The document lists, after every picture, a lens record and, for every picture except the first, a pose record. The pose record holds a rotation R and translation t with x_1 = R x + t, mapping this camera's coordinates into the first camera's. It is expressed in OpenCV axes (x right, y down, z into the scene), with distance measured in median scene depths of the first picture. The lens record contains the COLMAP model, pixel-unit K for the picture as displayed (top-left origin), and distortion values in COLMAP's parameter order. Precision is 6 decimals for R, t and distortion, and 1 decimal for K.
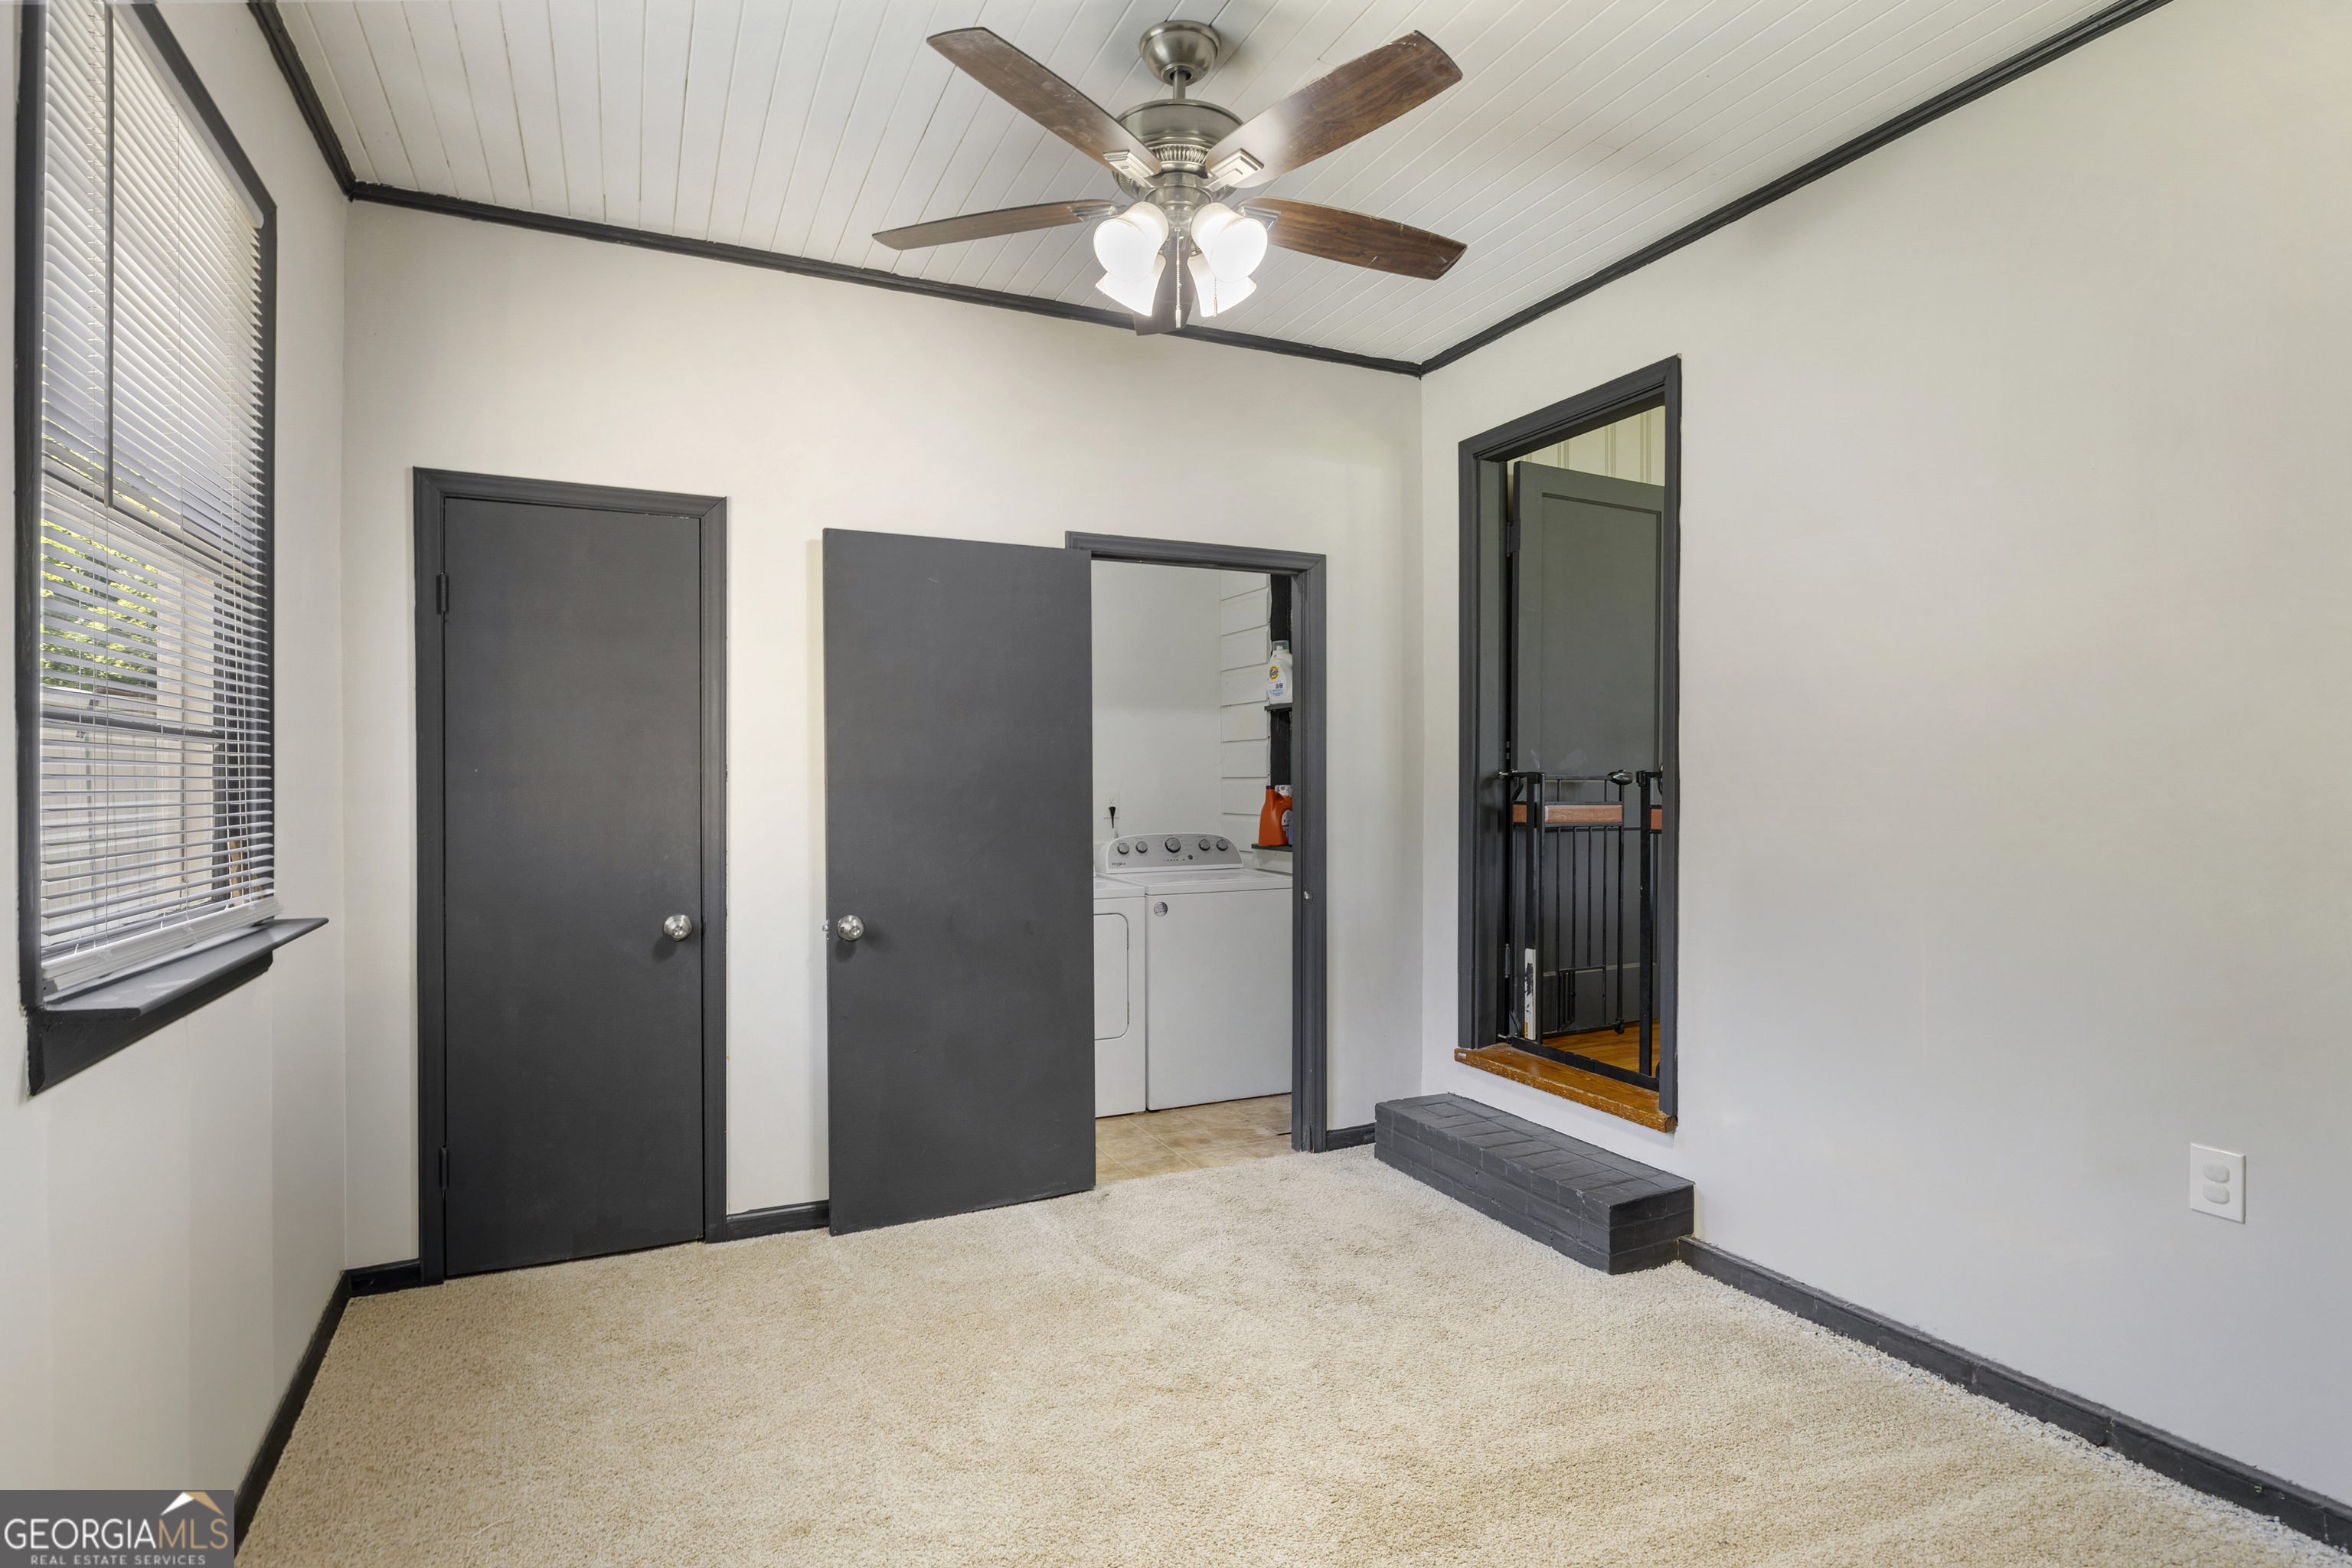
lens RADIAL K [[1219.3, 0, 1176.6], [0, 1219.3, 784.0], [0, 0, 1]] dist [-0.004016, -0.000200]
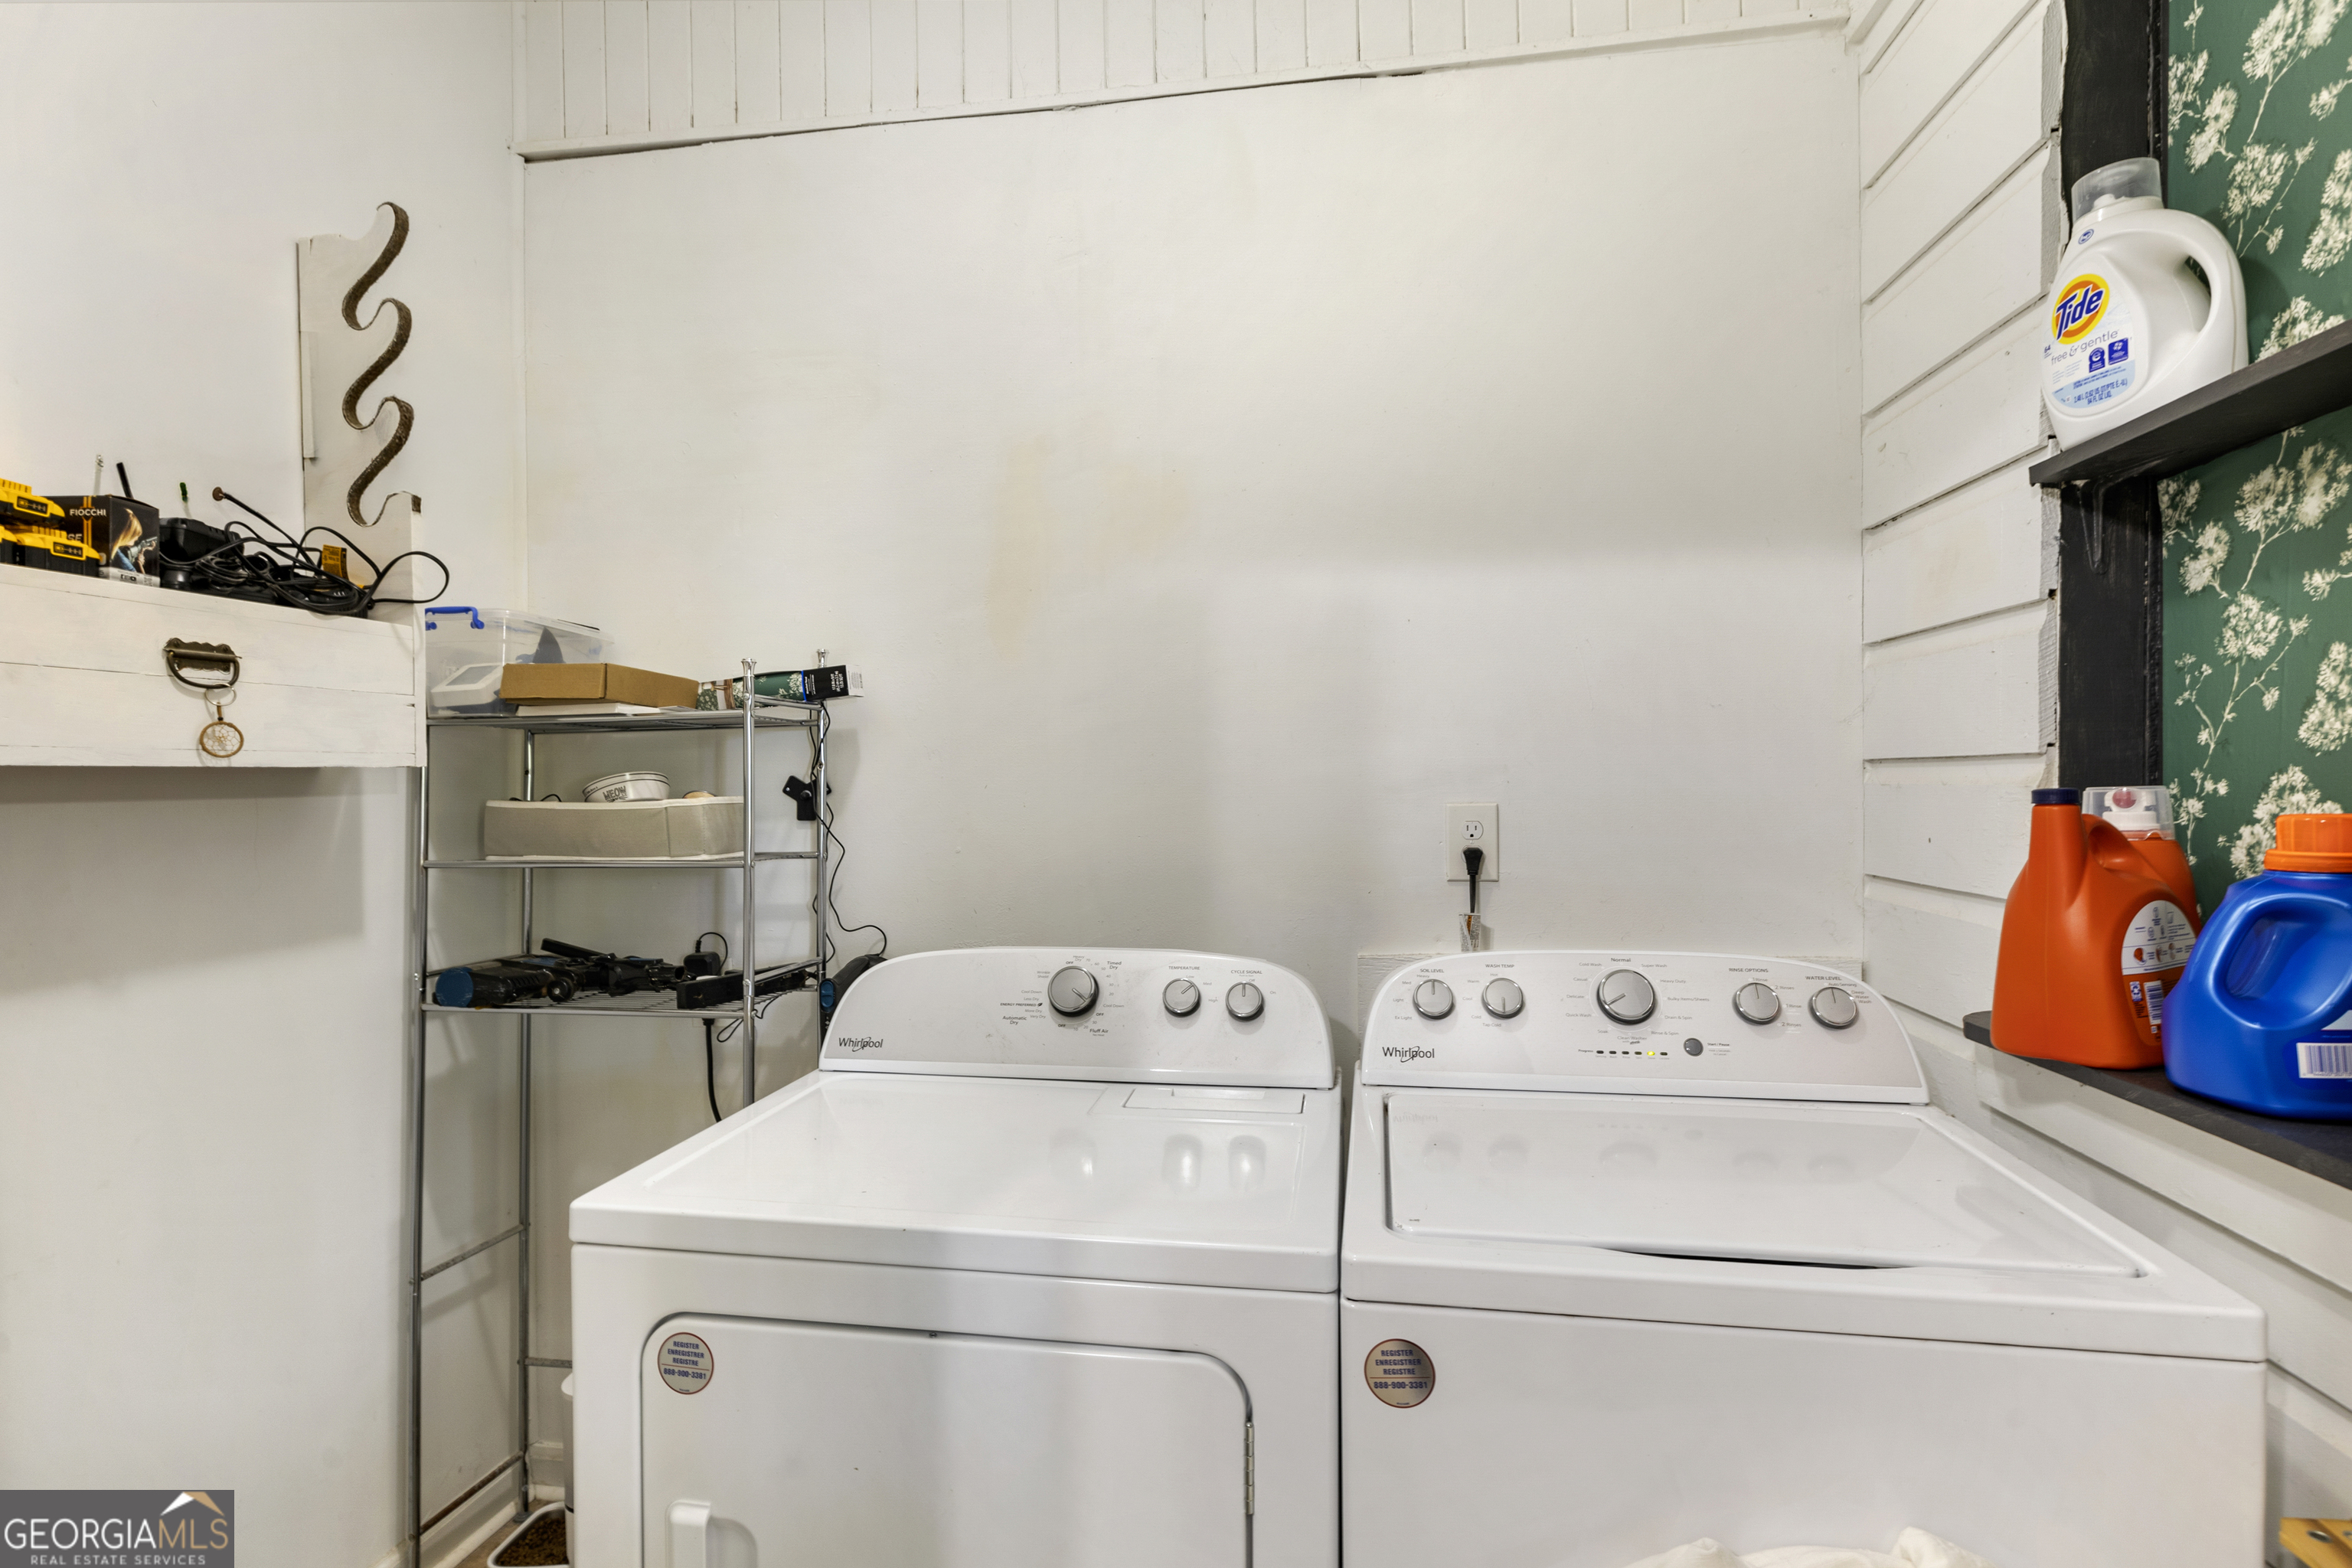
lens RADIAL K [[1110.6, 0, 1179.0], [0, 1110.6, 795.4], [0, 0, 1]] dist [-0.010462, 0.000085]
pose [[0.830670, 0.008701, -0.556697, 0.054282], [-0.002101, 0.999920, 0.012495, 0.000438], [0.556761, -0.009210, 0.830622, 0.724188]]
